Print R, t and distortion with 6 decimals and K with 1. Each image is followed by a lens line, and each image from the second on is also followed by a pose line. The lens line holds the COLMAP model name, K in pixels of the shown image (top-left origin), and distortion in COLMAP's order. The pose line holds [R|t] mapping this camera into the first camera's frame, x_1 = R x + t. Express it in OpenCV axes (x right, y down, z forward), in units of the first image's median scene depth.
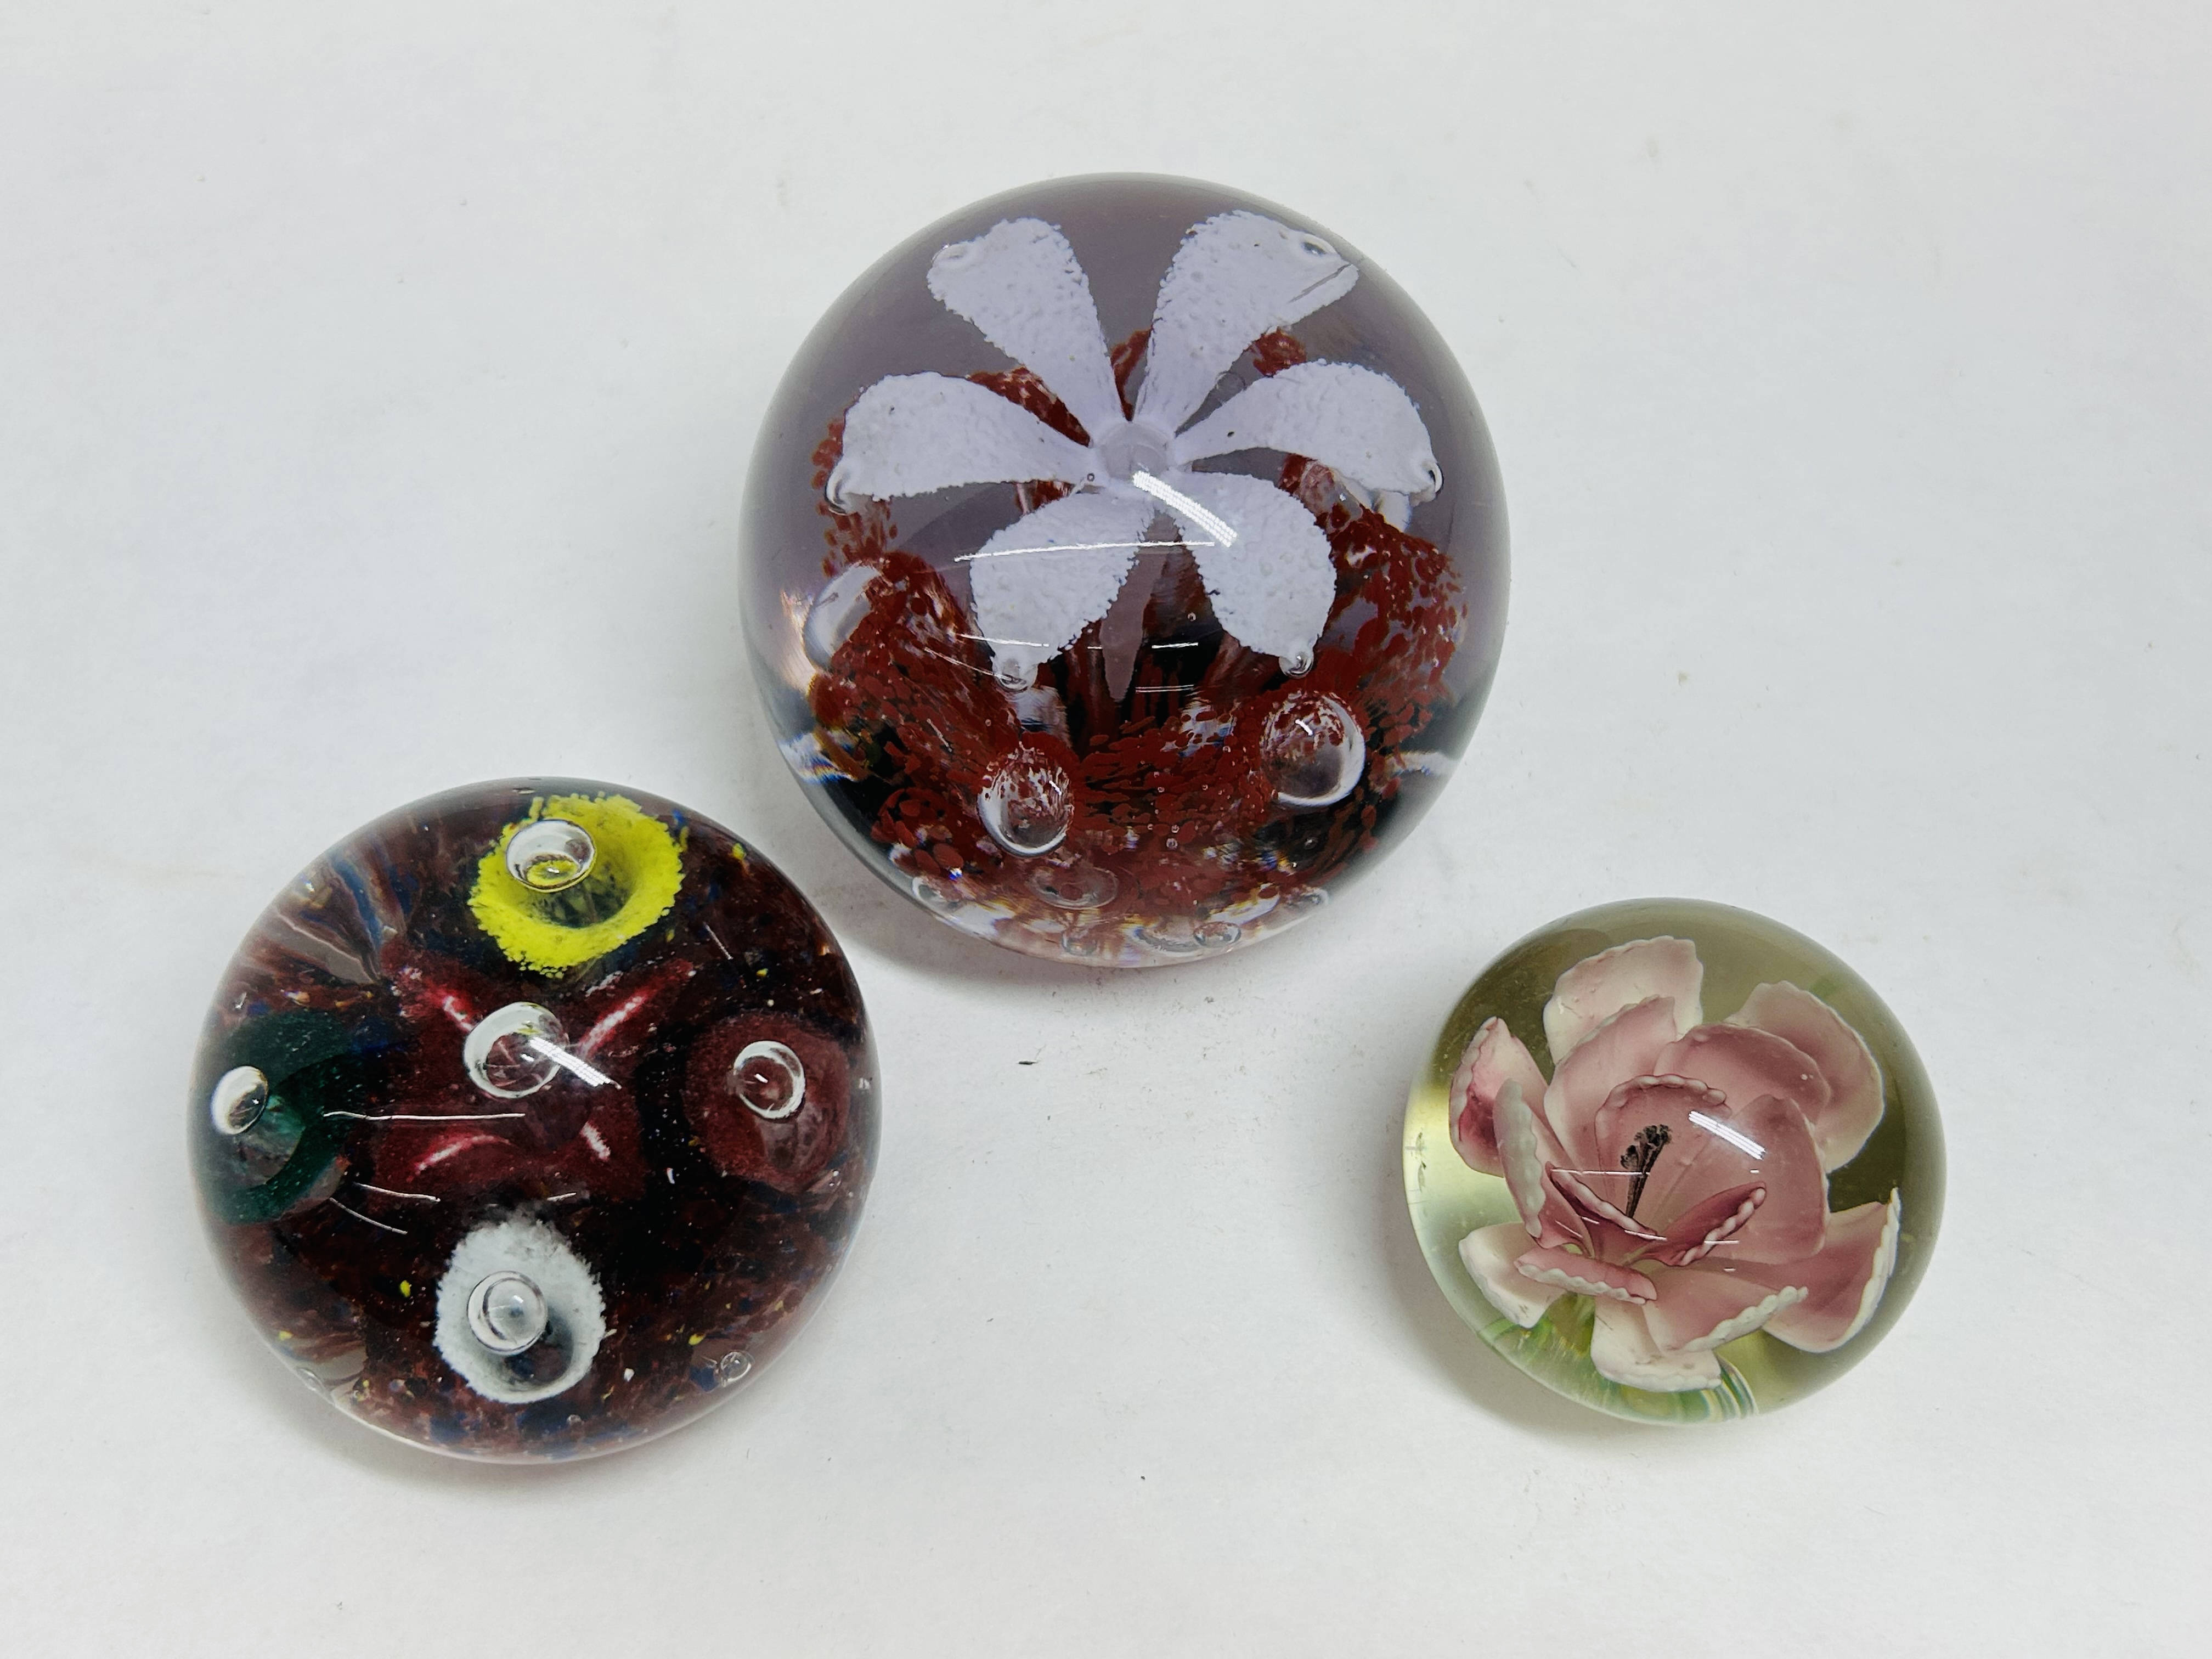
lens RADIAL K [[2226.6, 0, 1251.1], [0, 2226.6, 835.9], [0, 0, 1]] dist [0.000472, -0.006609]
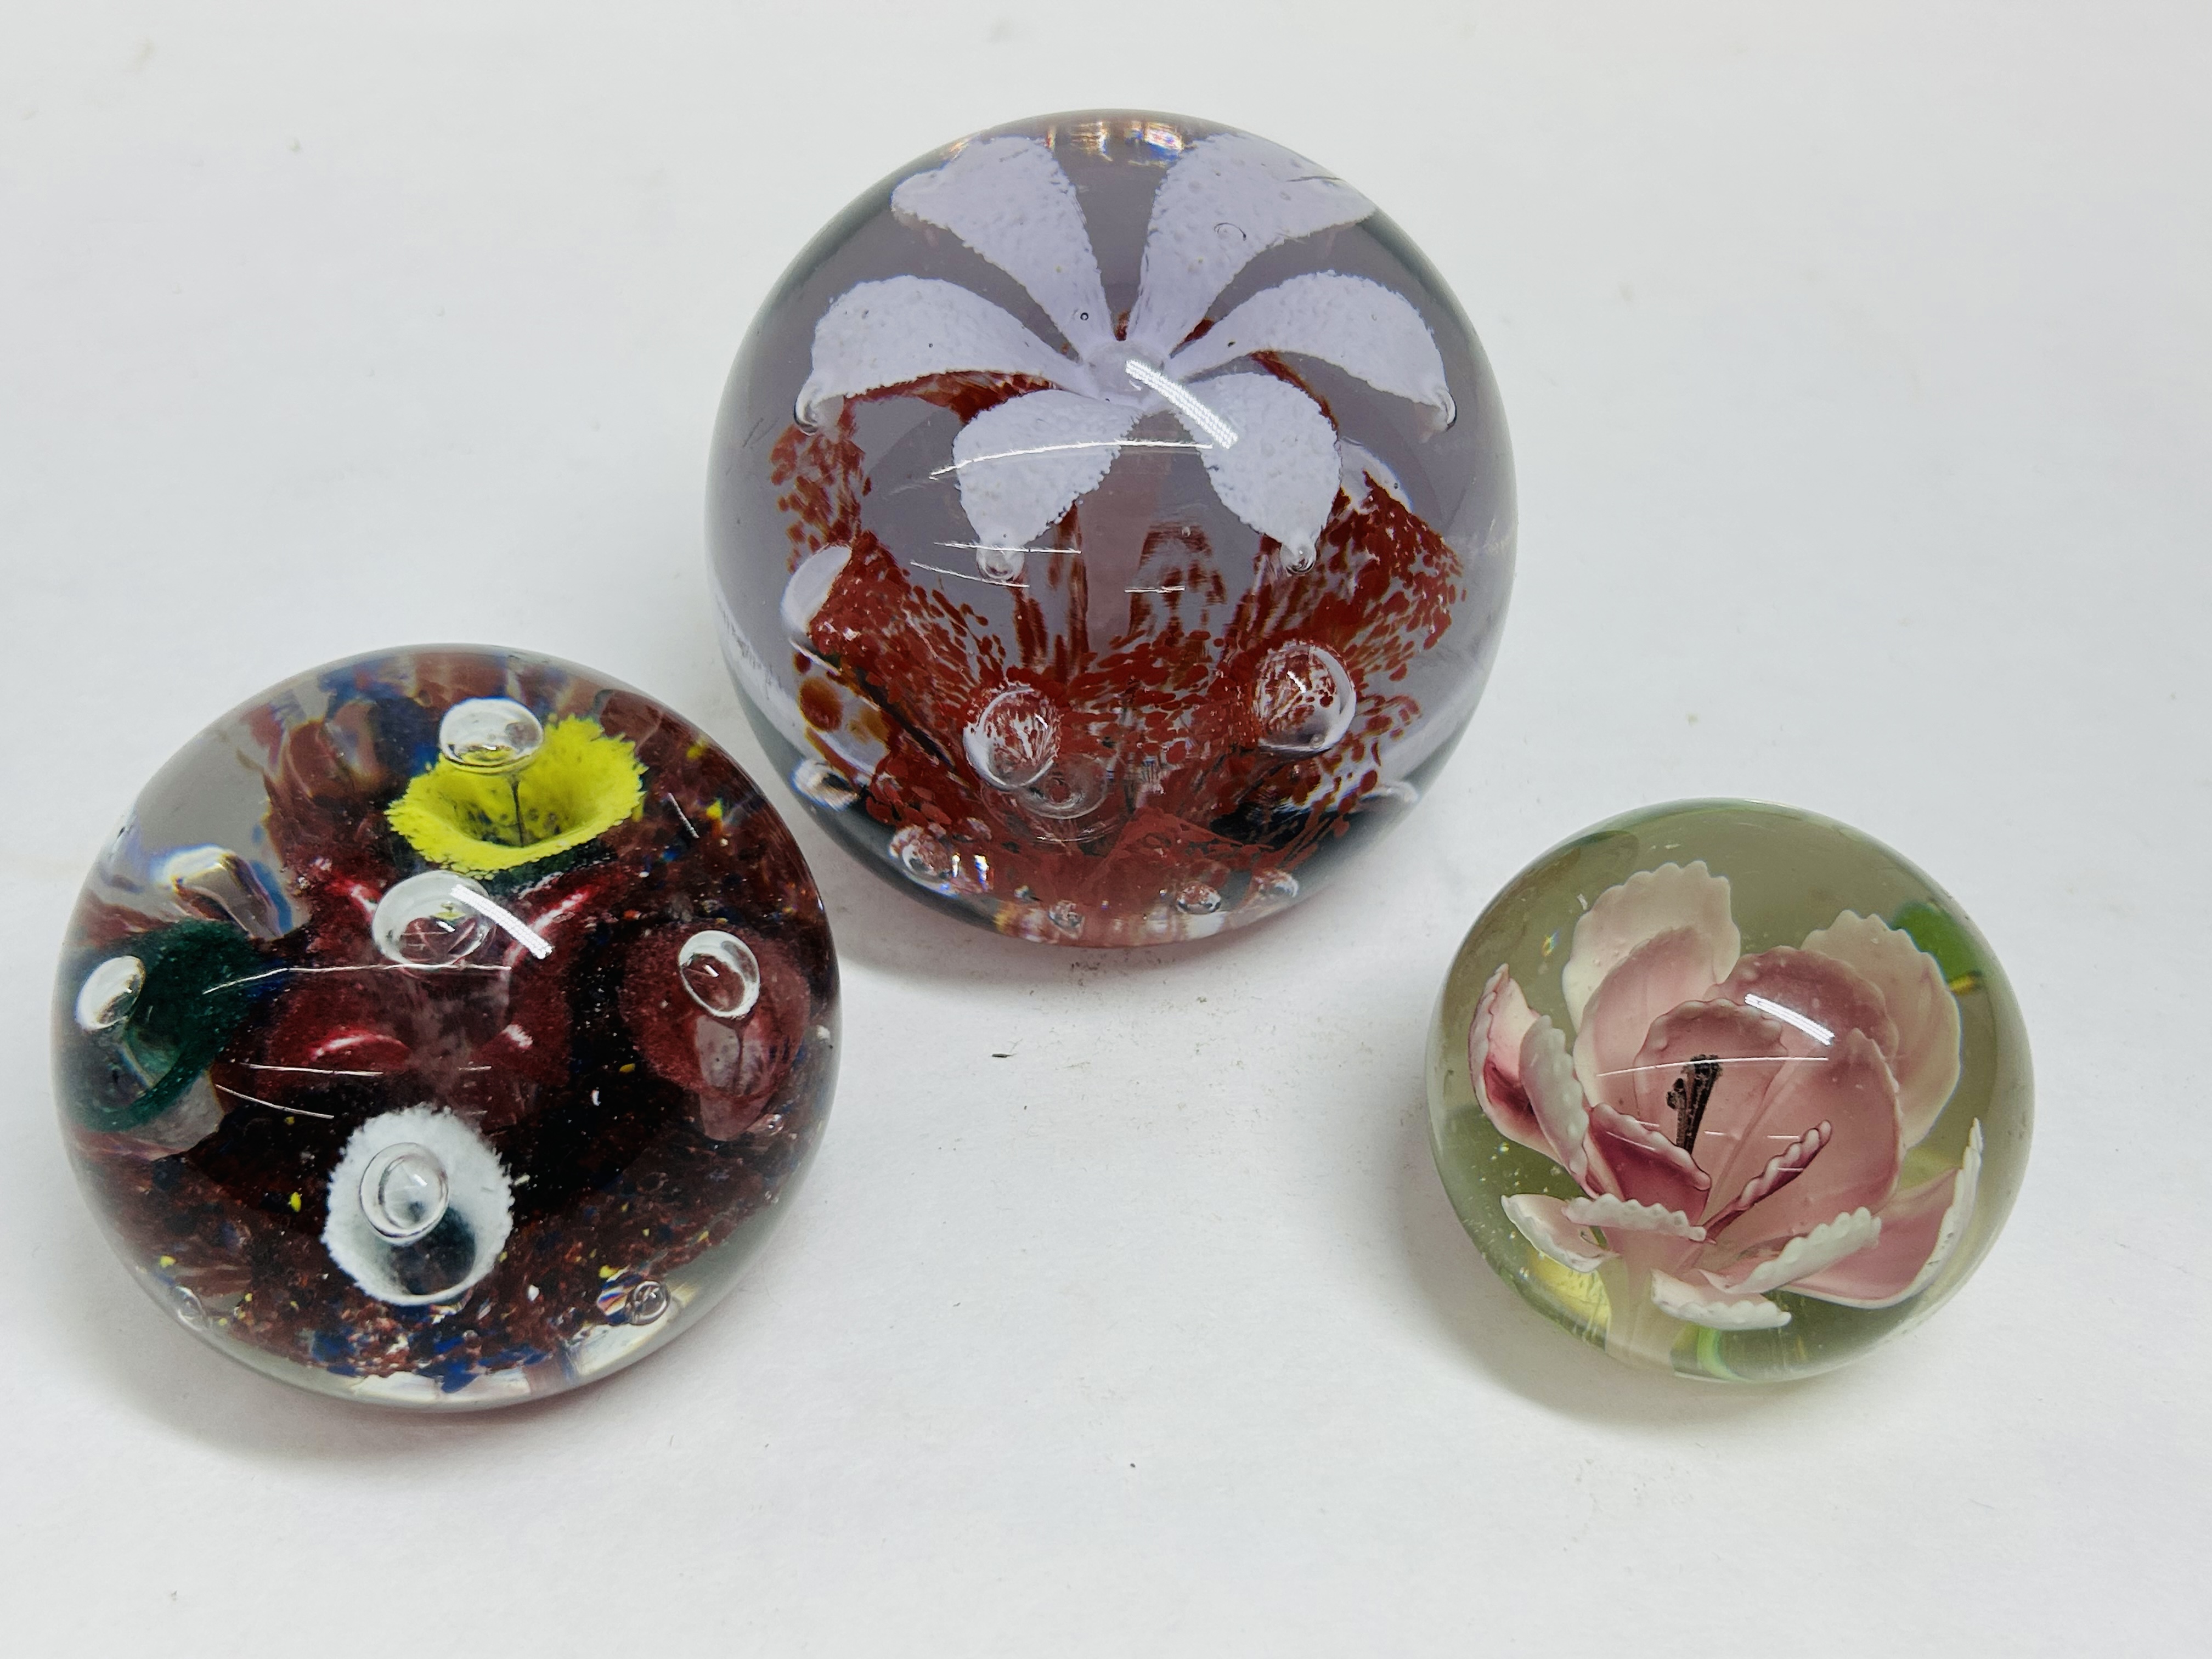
lens RADIAL K [[2226.6, 0, 1251.1], [0, 2226.6, 835.9], [0, 0, 1]] dist [0.000472, -0.006609]
pose [[0.999786, -0.005040, 0.020044, -0.018900], [0.009348, 0.975219, -0.221042, 0.240850], [-0.018433, 0.221182, 0.975058, 0.108095]]
